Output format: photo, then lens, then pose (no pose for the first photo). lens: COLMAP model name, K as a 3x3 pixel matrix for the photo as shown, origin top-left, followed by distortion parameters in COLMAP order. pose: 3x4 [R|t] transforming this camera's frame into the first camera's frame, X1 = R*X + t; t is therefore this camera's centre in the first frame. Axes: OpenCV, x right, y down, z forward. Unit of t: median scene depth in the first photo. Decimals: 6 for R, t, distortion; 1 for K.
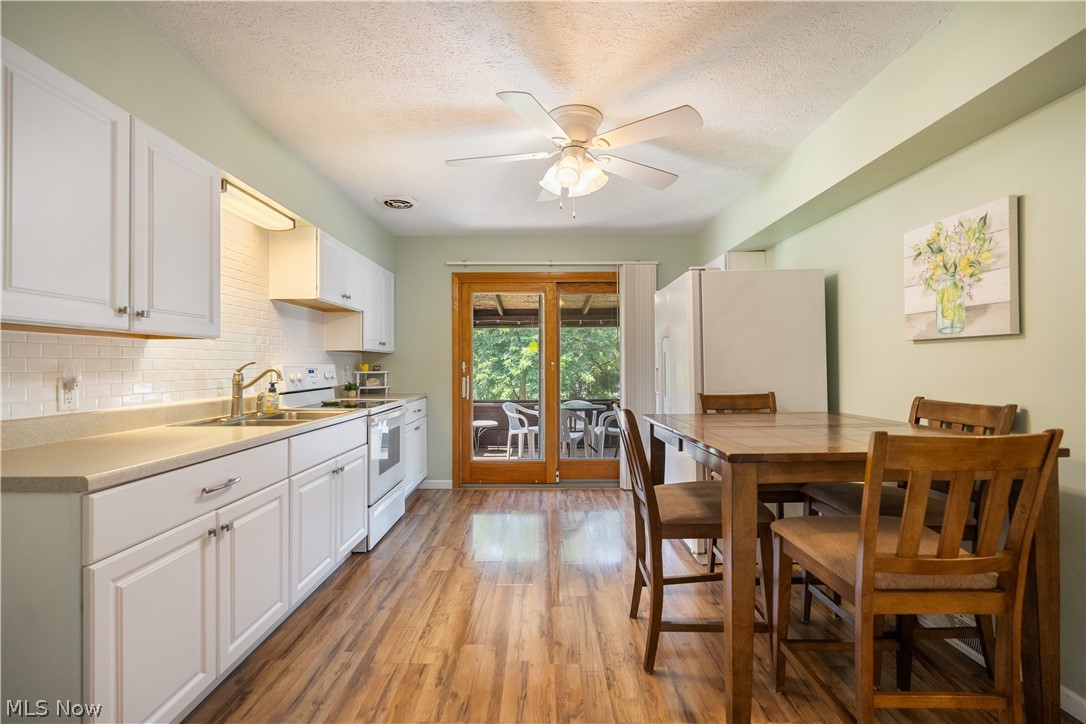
lens RADIAL K [[474.3, 0, 544.4], [0, 474.3, 362.1], [0, 0, 1]] dist [-0.006374, -0.000273]
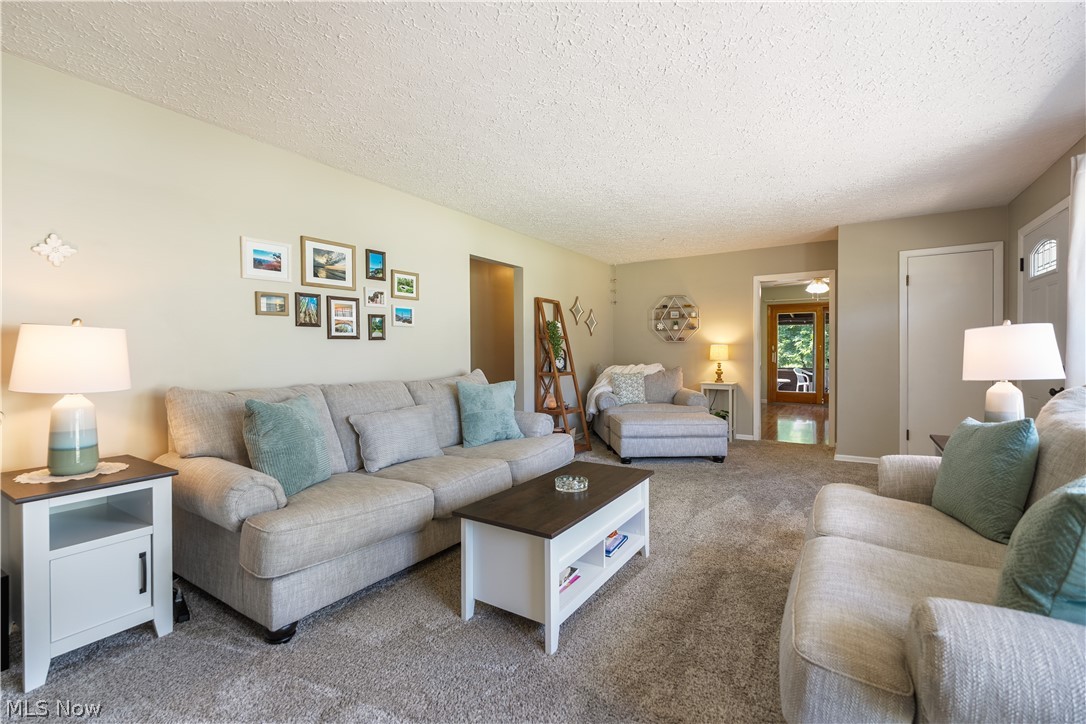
lens RADIAL K [[474.3, 0, 535.1], [0, 474.3, 353.5], [0, 0, 1]] dist [-0.006374, -0.000273]
pose [[0.831230, 0.006734, -0.555888, 0.204520], [0.005433, 0.999780, 0.020235, -0.018323], [0.555902, -0.019840, 0.831011, -2.213712]]
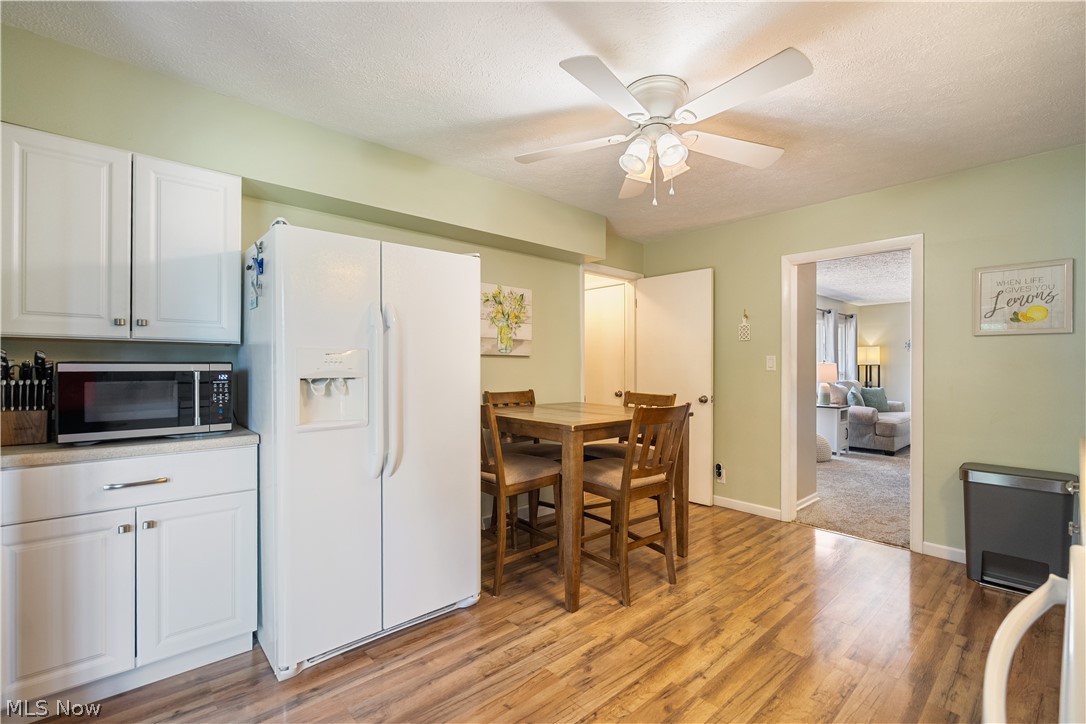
lens RADIAL K [[474.3, 0, 530.9], [0, 474.3, 375.9], [0, 0, 1]] dist [-0.006374, -0.000273]
pose [[-0.650230, -0.013778, 0.759612, -0.383608], [-0.004290, 0.999886, 0.014464, -0.000468], [-0.759725, 0.006146, -0.650215, 1.473463]]
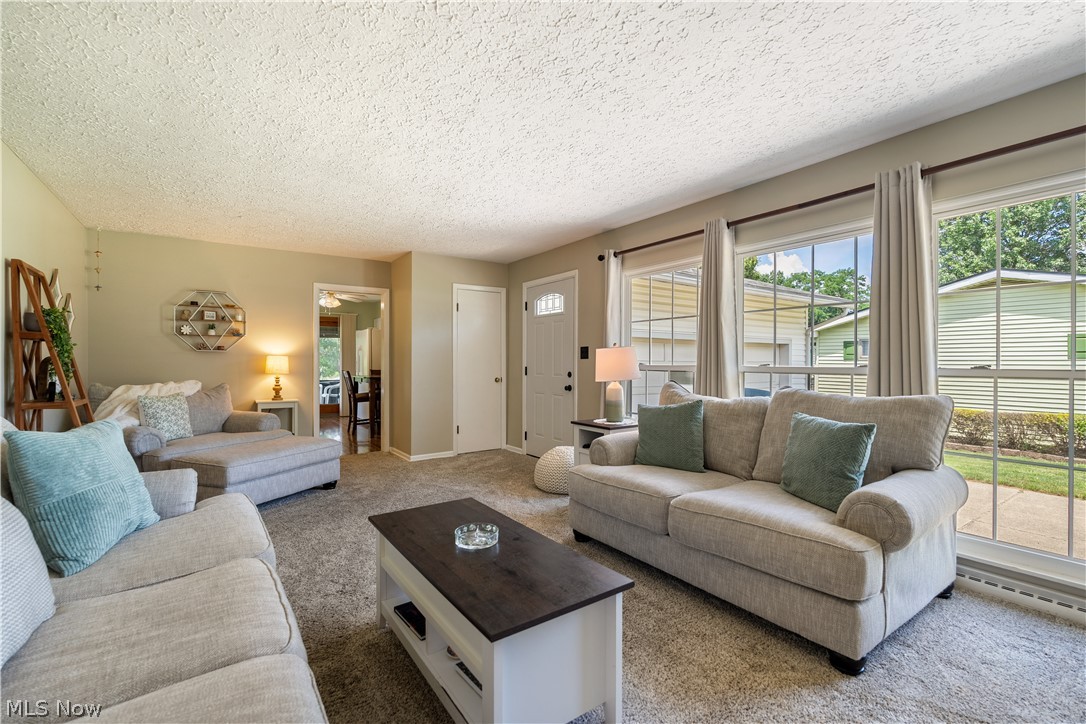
lens RADIAL K [[474.3, 0, 542.1], [0, 474.3, 360.3], [0, 0, 1]] dist [-0.006374, -0.000273]
pose [[0.827985, 0.007128, 0.560705, -0.455018], [-0.010276, 0.999944, 0.002463, -0.008516], [-0.560656, -0.007801, 0.828012, -2.065779]]
